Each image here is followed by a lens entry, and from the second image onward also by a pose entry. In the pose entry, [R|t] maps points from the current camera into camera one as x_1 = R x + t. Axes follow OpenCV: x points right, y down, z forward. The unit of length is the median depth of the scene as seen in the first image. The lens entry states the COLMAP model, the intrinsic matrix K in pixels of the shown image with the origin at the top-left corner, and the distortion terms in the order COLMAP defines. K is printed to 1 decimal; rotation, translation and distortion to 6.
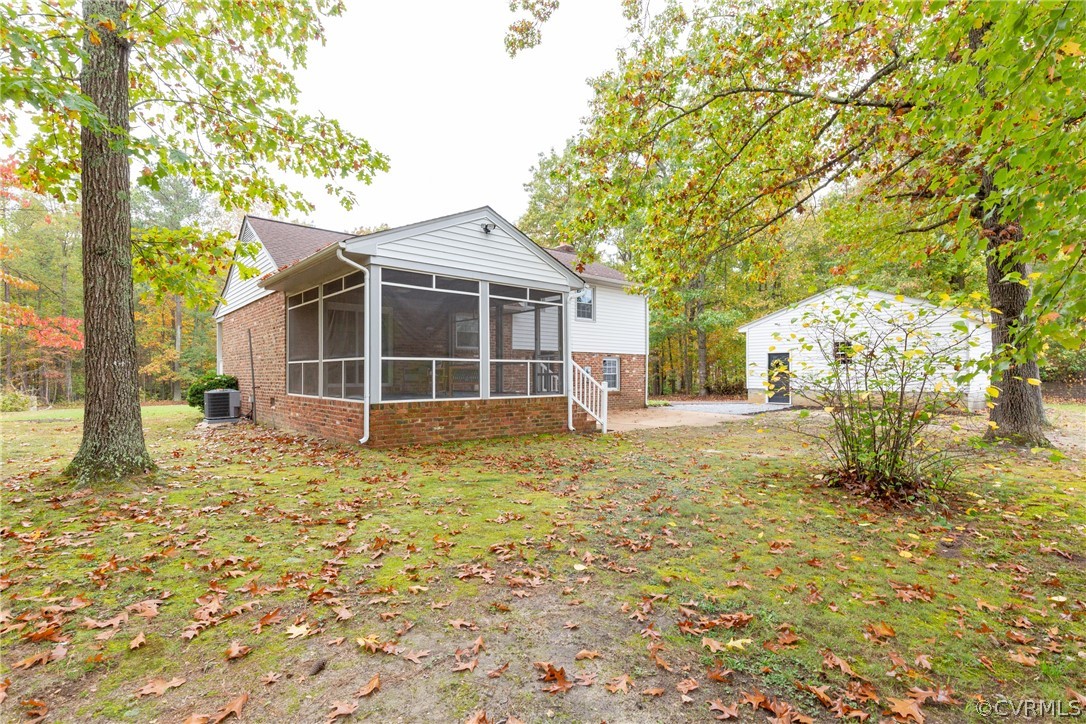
lens RADIAL K [[518.7, 0, 540.8], [0, 518.7, 366.2], [0, 0, 1]] dist [-0.004643, -0.000572]
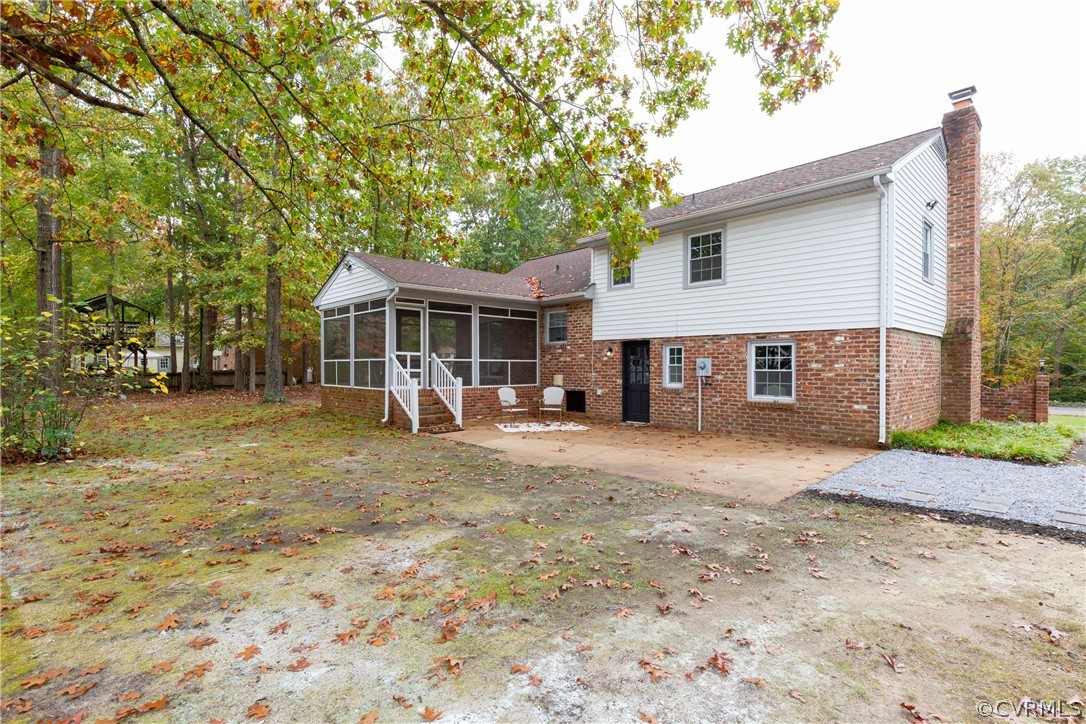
lens RADIAL K [[518.7, 0, 540.8], [0, 518.7, 367.9], [0, 0, 1]] dist [-0.004643, -0.000572]
pose [[0.029385, -0.000098, -0.999568, 0.801858], [0.013463, 0.999909, 0.000297, 0.010743], [0.999478, -0.013466, 0.029383, 0.884523]]
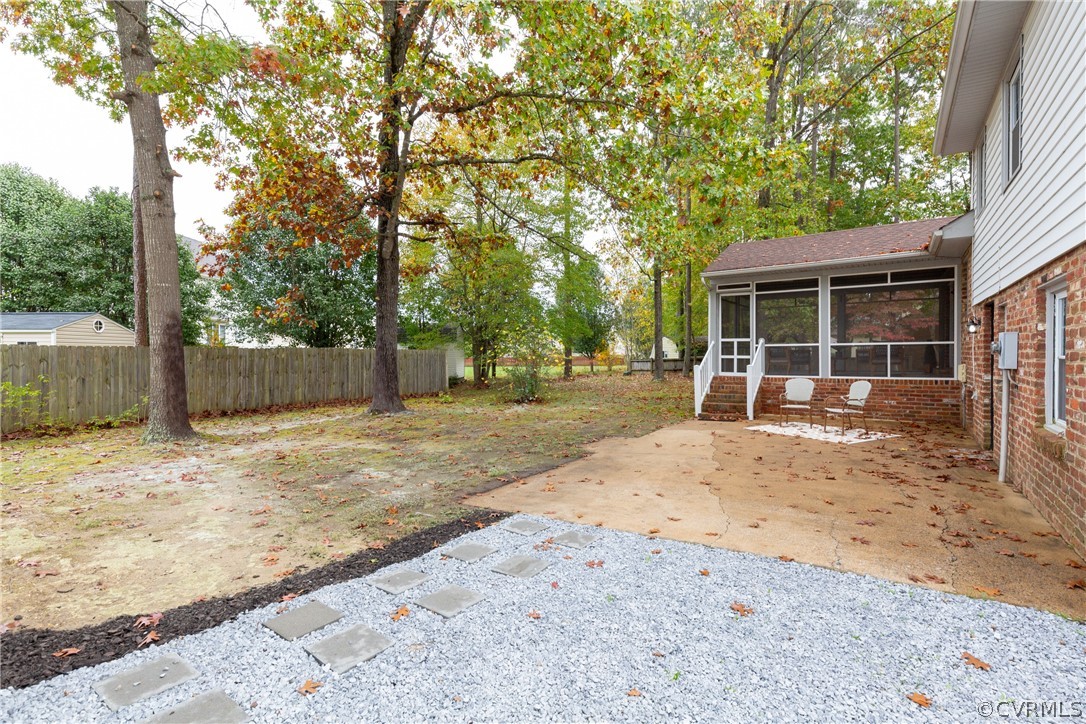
lens RADIAL K [[518.7, 0, 544.3], [0, 518.7, 361.1], [0, 0, 1]] dist [-0.004643, -0.000572]
pose [[-0.968262, 0.014395, -0.249521, 0.486196], [0.013633, 0.999896, 0.004780, 0.011058], [0.249564, 0.001227, -0.968358, 1.384438]]
